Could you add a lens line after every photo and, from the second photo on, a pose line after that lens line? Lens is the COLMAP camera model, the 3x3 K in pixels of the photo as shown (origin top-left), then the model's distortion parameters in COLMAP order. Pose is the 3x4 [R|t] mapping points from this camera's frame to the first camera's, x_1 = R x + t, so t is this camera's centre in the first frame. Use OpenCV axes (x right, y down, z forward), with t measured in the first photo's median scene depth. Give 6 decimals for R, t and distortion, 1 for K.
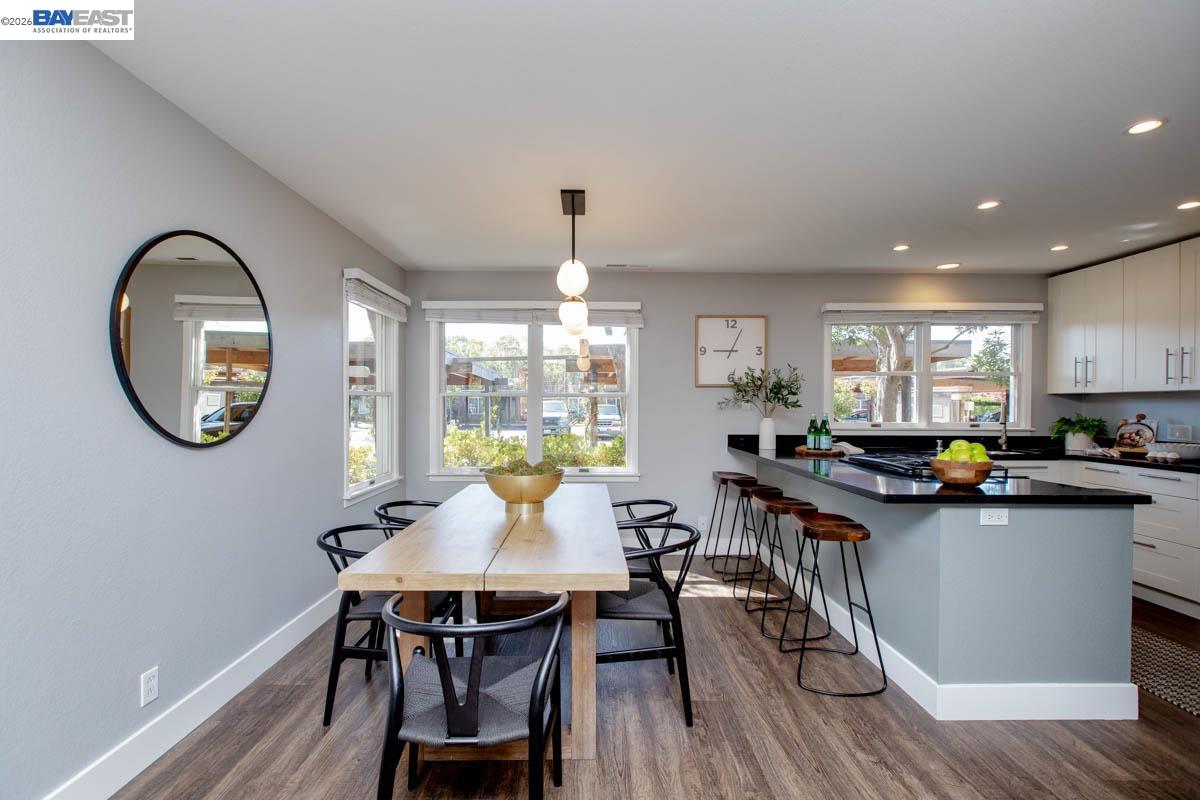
lens RADIAL K [[538.7, 0, 590.0], [0, 538.7, 409.0], [0, 0, 1]] dist [0.004600, -0.002626]
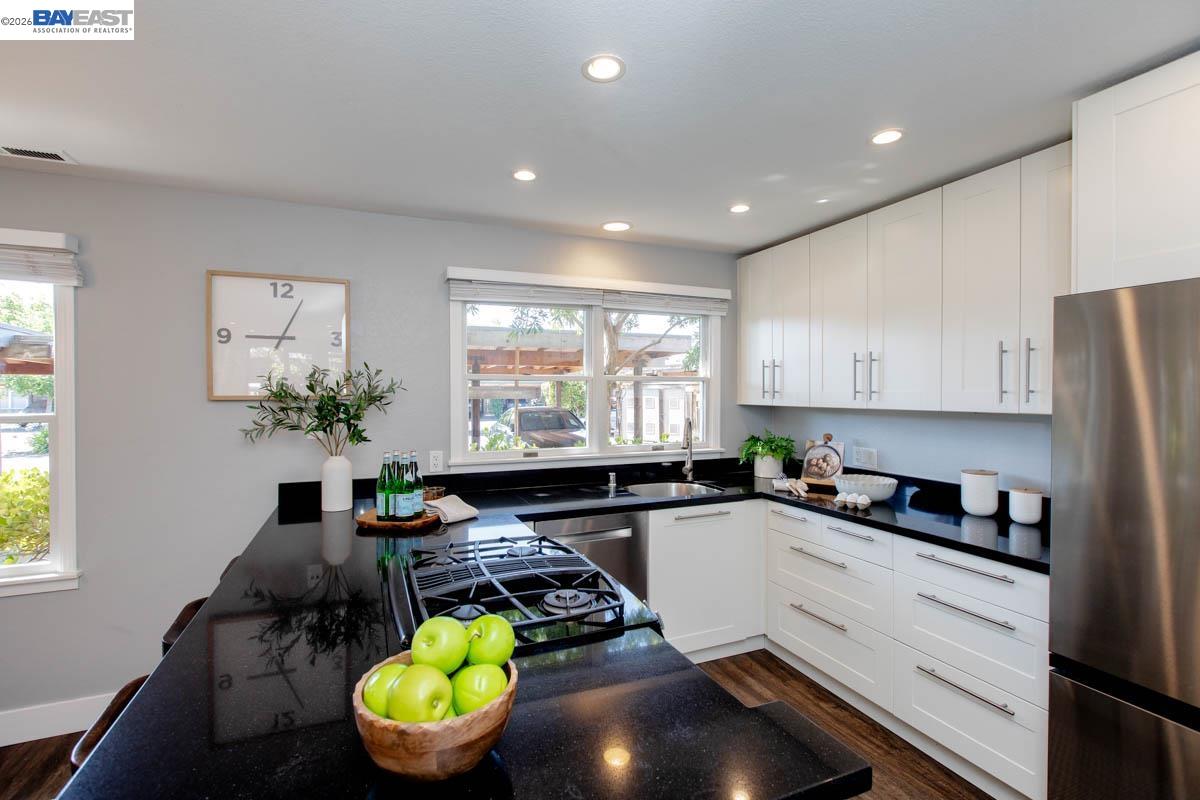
lens RADIAL K [[538.7, 0, 584.6], [0, 538.7, 397.1], [0, 0, 1]] dist [0.004600, -0.002626]
pose [[0.927680, -0.007956, 0.373293, 0.358103], [0.007055, 0.999968, 0.003778, -0.046297], [-0.373311, -0.000871, 0.927706, 0.362356]]
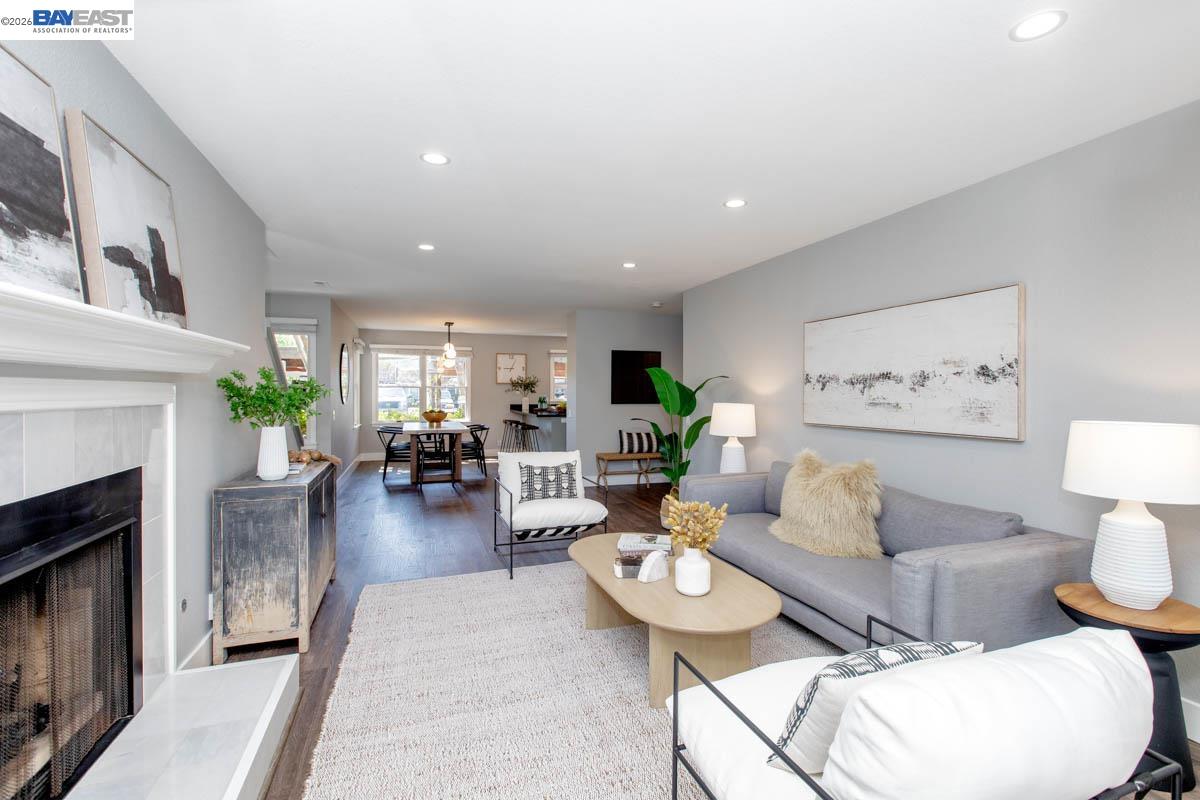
lens RADIAL K [[538.7, 0, 605.9], [0, 538.7, 391.5], [0, 0, 1]] dist [0.004600, -0.002626]
pose [[0.943643, -0.000188, 0.330966, -0.131602], [0.002737, 0.999970, -0.007237, 0.010892], [-0.330955, 0.007735, 0.943615, -1.405033]]
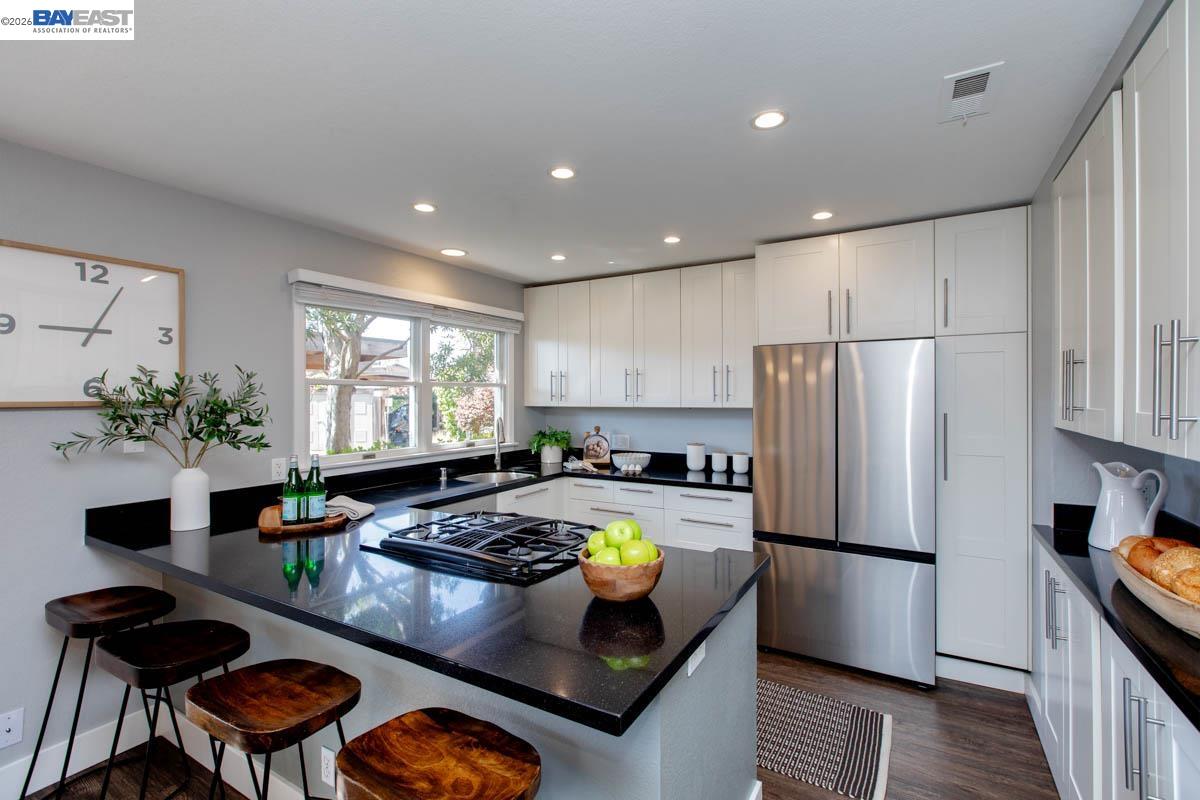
lens RADIAL K [[538.7, 0, 617.0], [0, 538.7, 398.1], [0, 0, 1]] dist [0.004600, -0.002626]
pose [[0.501205, -0.008350, 0.865288, 0.086480], [0.011432, 0.999930, 0.003028, -0.046743], [-0.865253, 0.008374, 0.501265, 0.382749]]
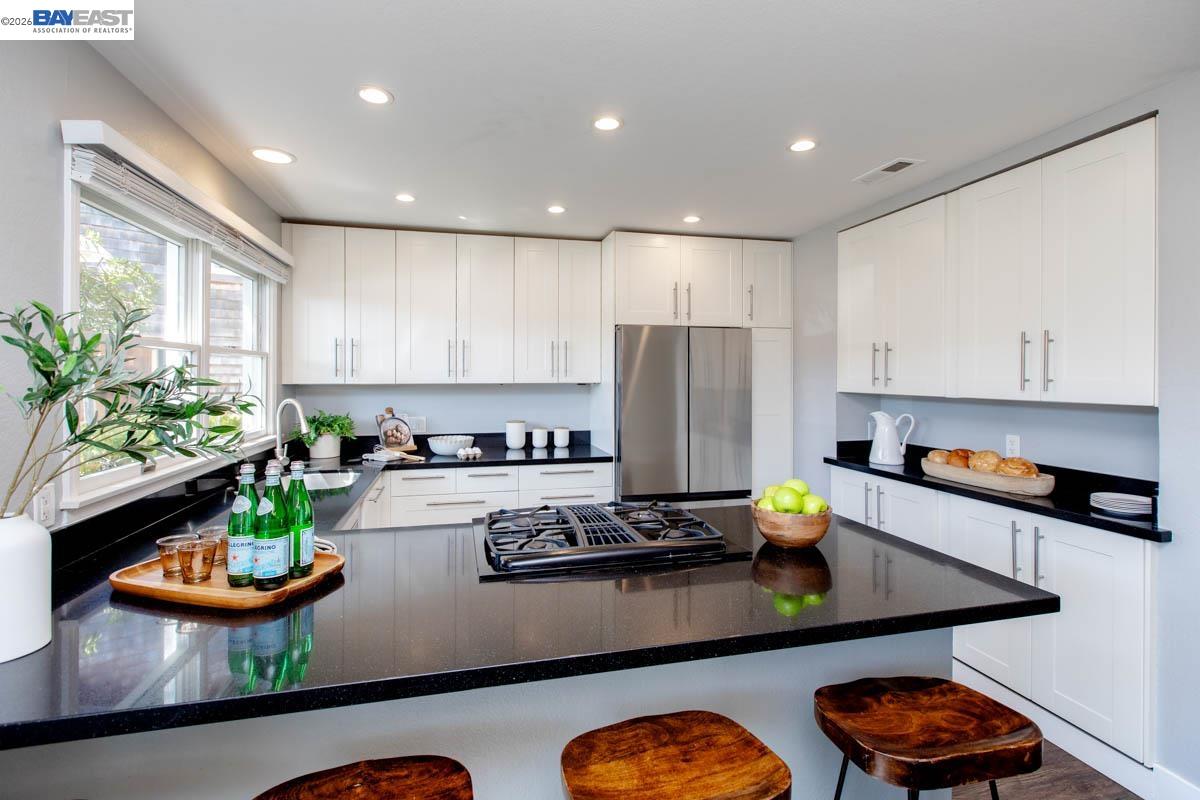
lens RADIAL K [[538.7, 0, 582.0], [0, 538.7, 377.4], [0, 0, 1]] dist [0.004600, -0.002626]
pose [[-0.214947, -0.004751, 0.976614, 0.046996], [0.006369, 0.999960, 0.006266, -0.042736], [-0.976605, 0.007567, -0.214909, 0.806500]]
